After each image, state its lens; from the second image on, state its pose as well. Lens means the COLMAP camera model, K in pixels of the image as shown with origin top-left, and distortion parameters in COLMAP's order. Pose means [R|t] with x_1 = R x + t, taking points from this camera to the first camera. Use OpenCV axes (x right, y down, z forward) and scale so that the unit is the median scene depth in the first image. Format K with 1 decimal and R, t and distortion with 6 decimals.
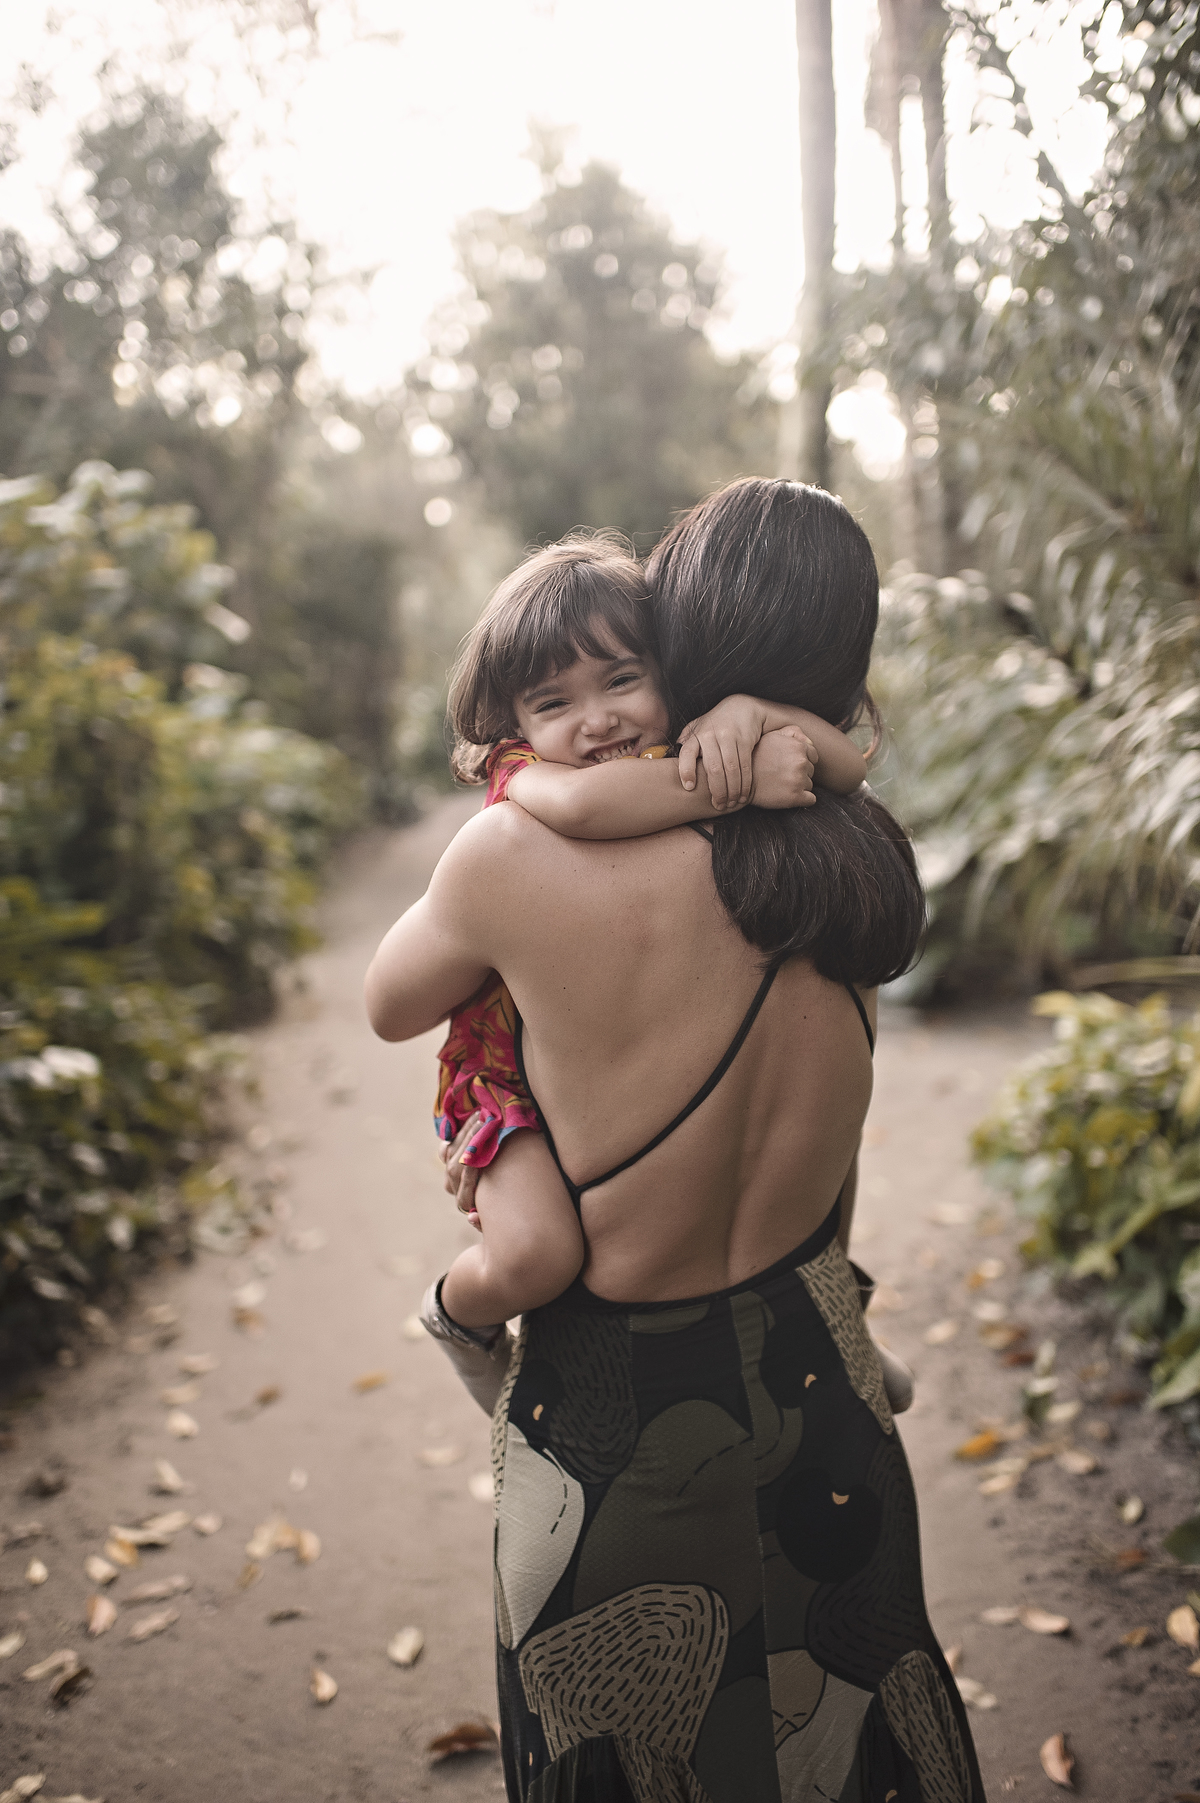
lens RADIAL K [[1838.9, 0, 600.0], [0, 1838.9, 901.5], [0, 0, 1]] dist [-0.092475, 0.121370]
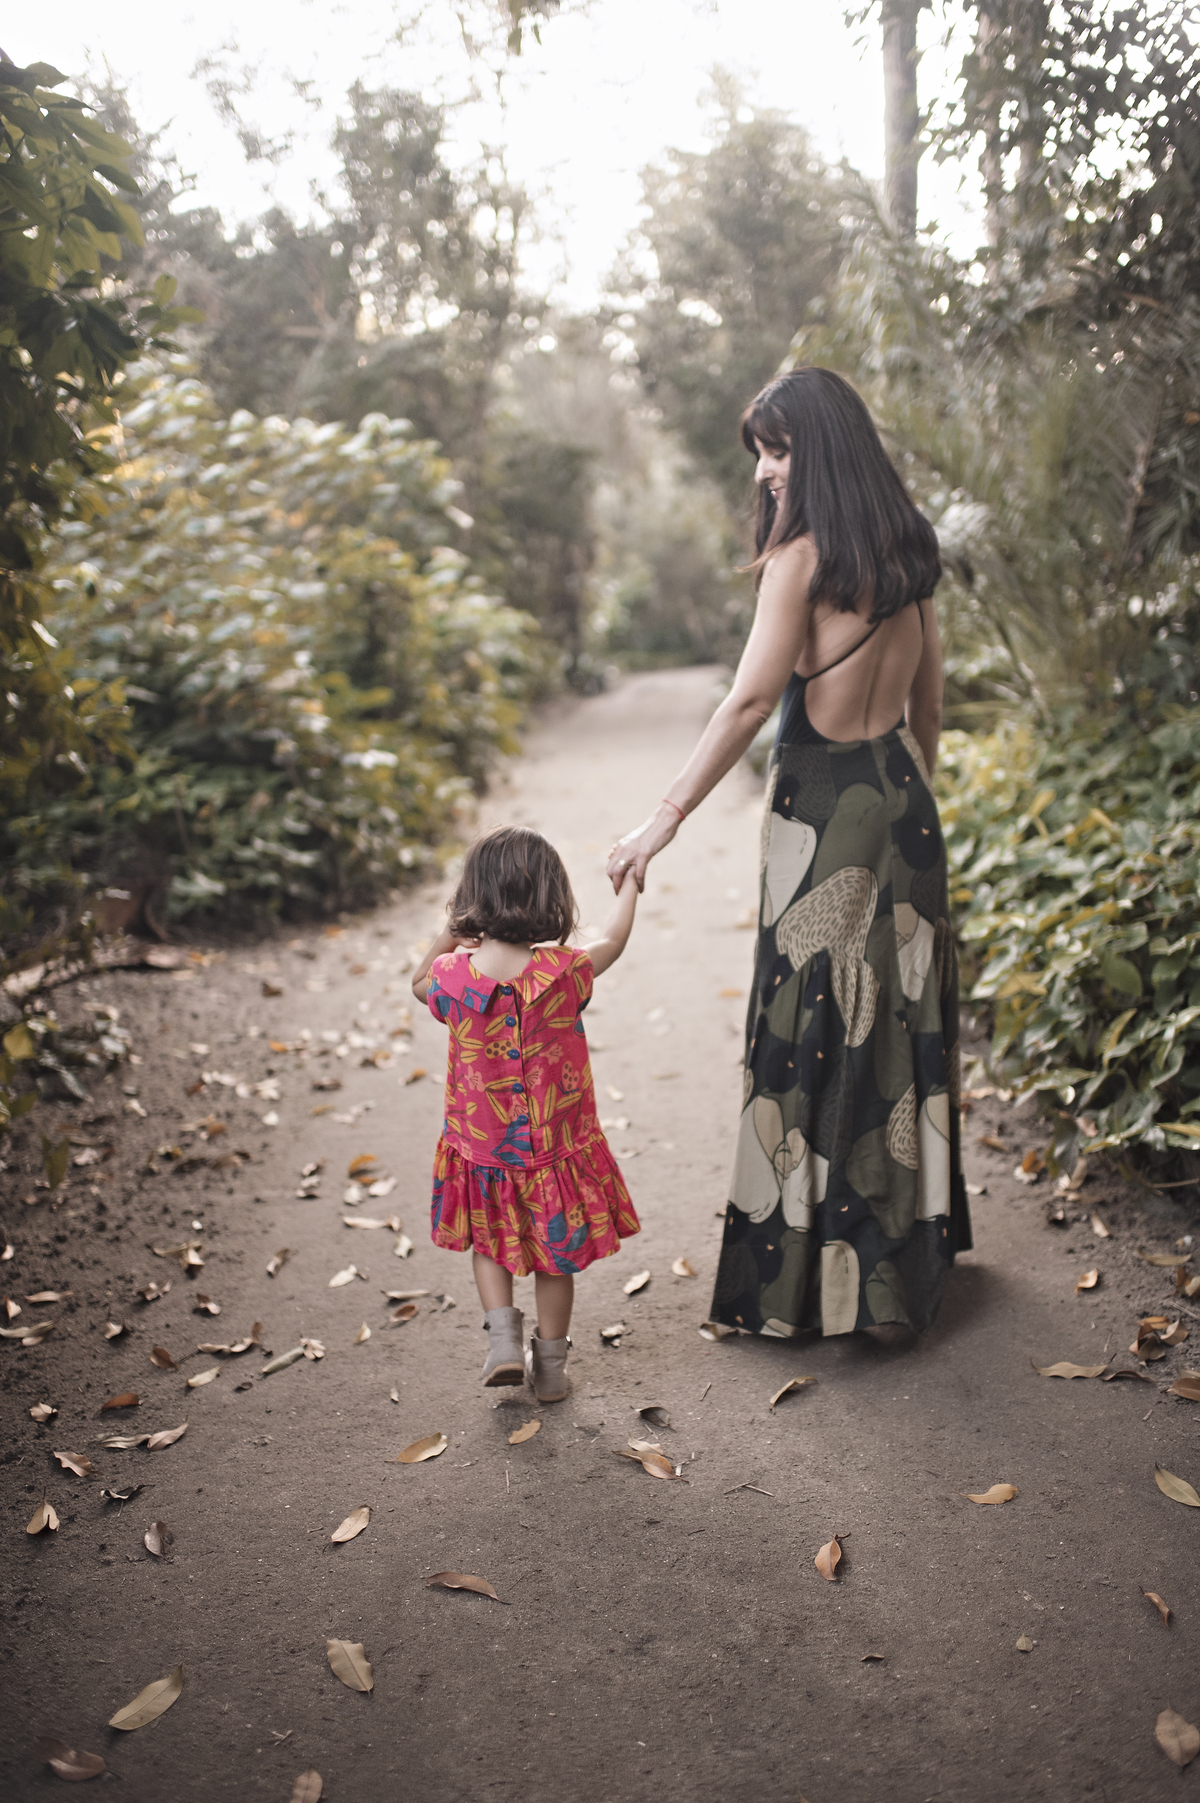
lens RADIAL K [[1833.1, 0, 602.4], [0, 1833.1, 988.5], [0, 0, 1]] dist [-0.089483, 0.114353]
pose [[0.993919, 0.020754, -0.108143, 0.092922], [-0.009850, 0.994898, 0.100406, 0.090877], [0.109675, -0.098730, 0.989052, -0.563882]]
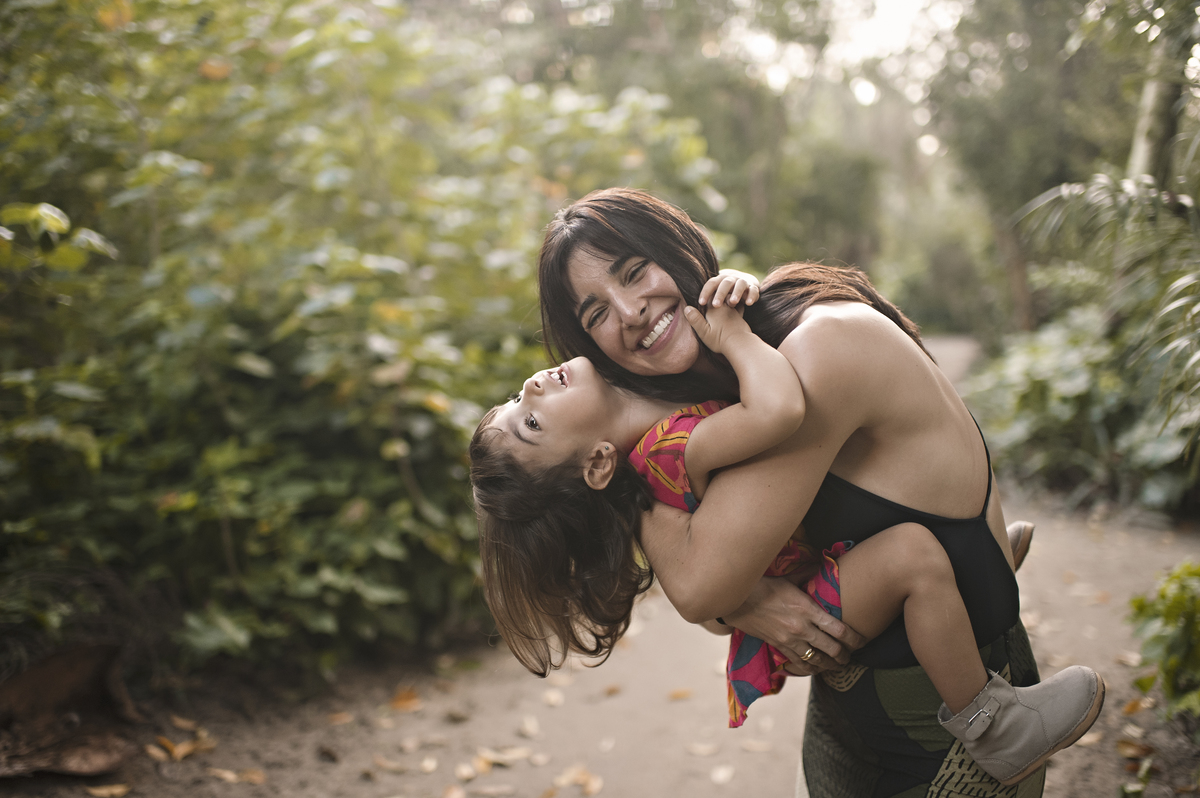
lens RADIAL K [[1220.0, 0, 600.0], [0, 1220.0, 399.0], [0, 0, 1]] dist [-0.089483, 0.114353]
pose [[0.935925, 0.114901, -0.332929, 0.069887], [-0.115494, 0.993144, 0.018079, 0.006570], [0.332723, 0.021531, 0.942779, 0.018660]]
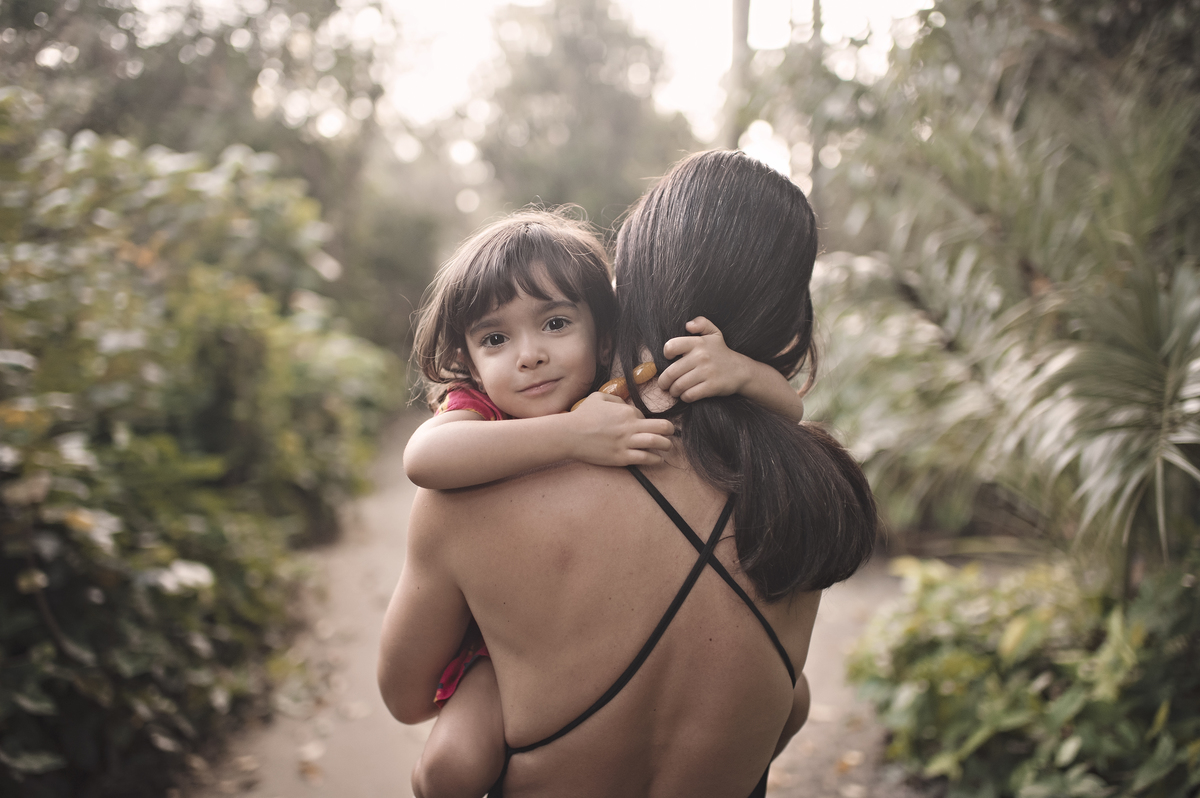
lens RADIAL K [[1223.9, 0, 600.0], [0, 1223.9, 399.0], [0, 0, 1]] dist [-0.092475, 0.121370]
pose [[0.998054, 0.053919, 0.031328, -0.013147], [-0.052089, 0.997040, -0.056546, -0.005026], [-0.034284, 0.054804, 0.997908, 0.049439]]
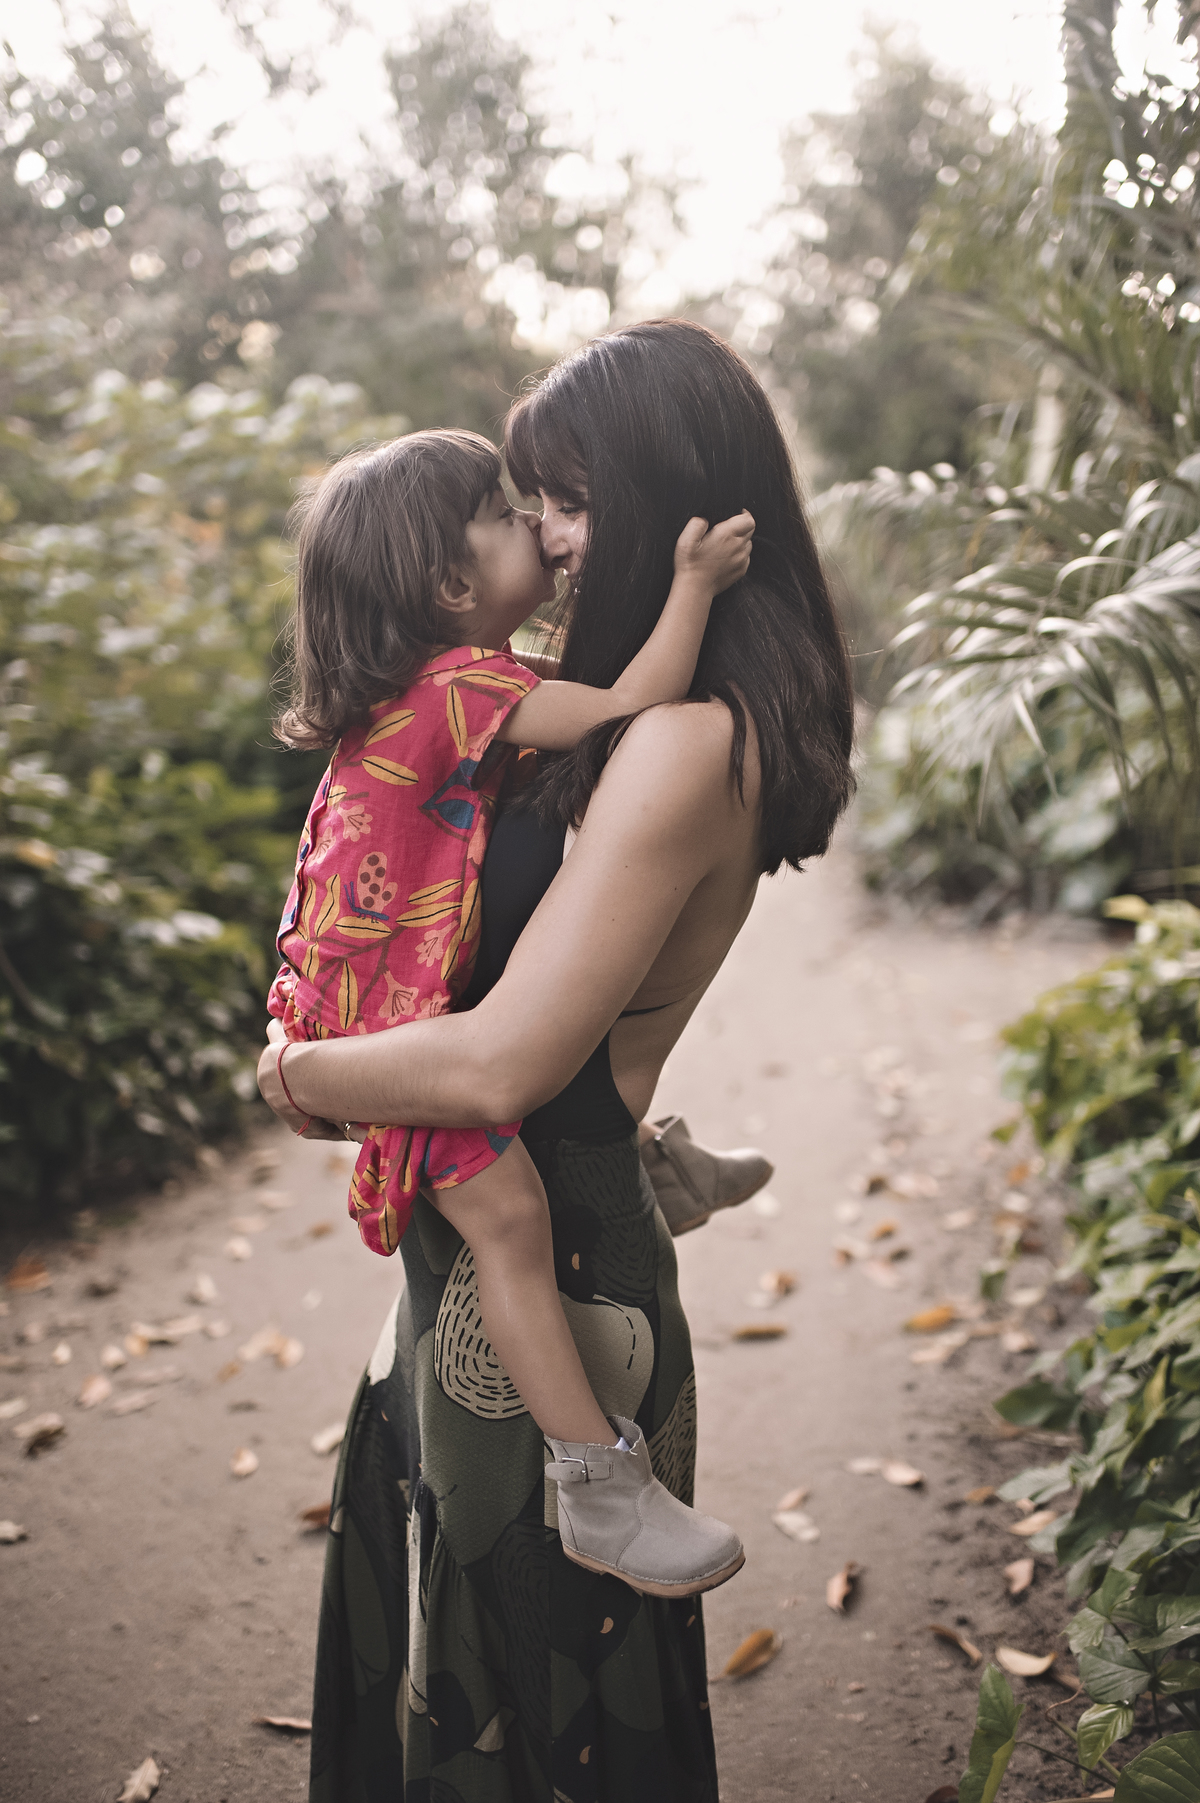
lens RADIAL K [[1838.9, 0, 600.0], [0, 1838.9, 901.5], [0, 0, 1]] dist [-0.092475, 0.121370]
pose [[0.978842, 0.038072, -0.201044, 0.115303], [-0.028817, 0.998395, 0.048763, 0.008732], [0.202577, -0.041938, 0.978368, -0.021439]]
